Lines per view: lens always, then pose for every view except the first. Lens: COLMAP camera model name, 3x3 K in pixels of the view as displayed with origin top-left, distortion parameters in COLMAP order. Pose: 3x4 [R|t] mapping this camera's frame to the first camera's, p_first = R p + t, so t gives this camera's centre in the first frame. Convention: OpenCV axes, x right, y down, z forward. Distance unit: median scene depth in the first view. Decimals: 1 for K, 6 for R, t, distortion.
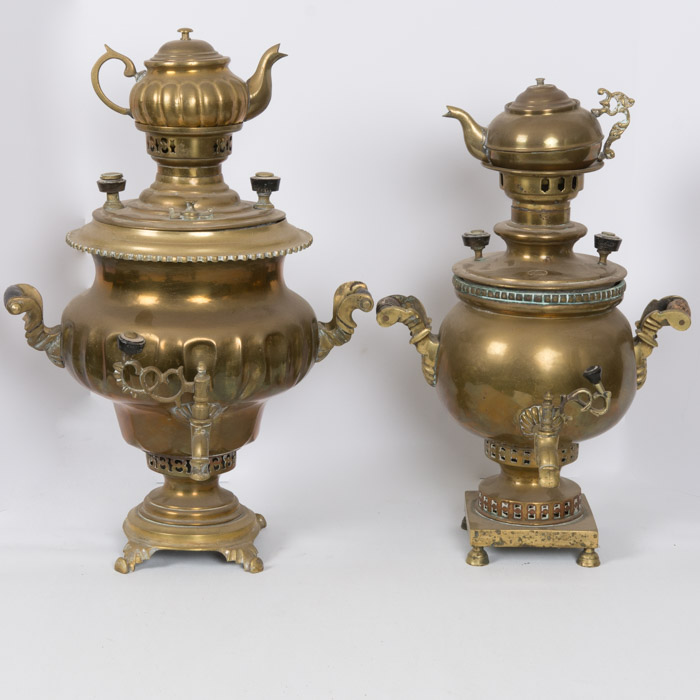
lens RADIAL K [[1576.1, 0, 365.8], [0, 1576.1, 331.0], [0, 0, 1]] dist [0.018834, -0.231004]
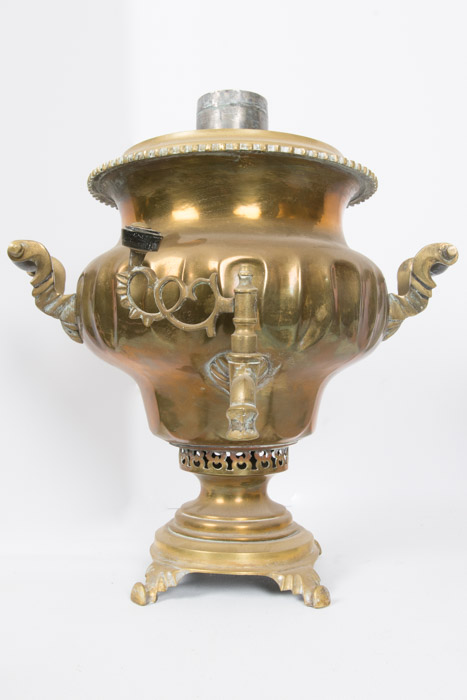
lens RADIAL K [[641.8, 0, 233.5], [0, 641.8, 350.0], [0, 0, 1]] dist [-0.060801, 0.000610]
pose [[0.992253, -0.026957, -0.121275, -0.072031], [-0.003792, 0.969149, -0.246448, 0.112403], [0.124177, 0.244999, 0.961538, 0.697840]]
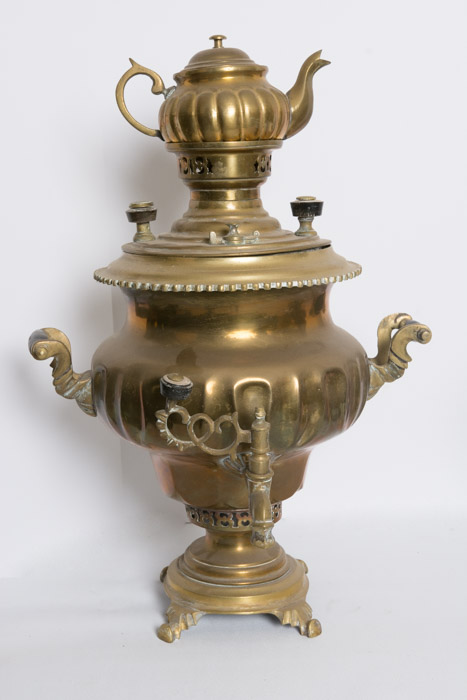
lens RADIAL K [[946.2, 0, 233.5], [0, 946.2, 350.0], [0, 0, 1]] dist [0.030777, 0.029353]
pose [[0.998797, -0.037558, -0.031521, -0.093956], [0.036632, 0.998895, -0.029456, 0.003767], [0.032592, 0.028266, 0.999069, 0.457044]]
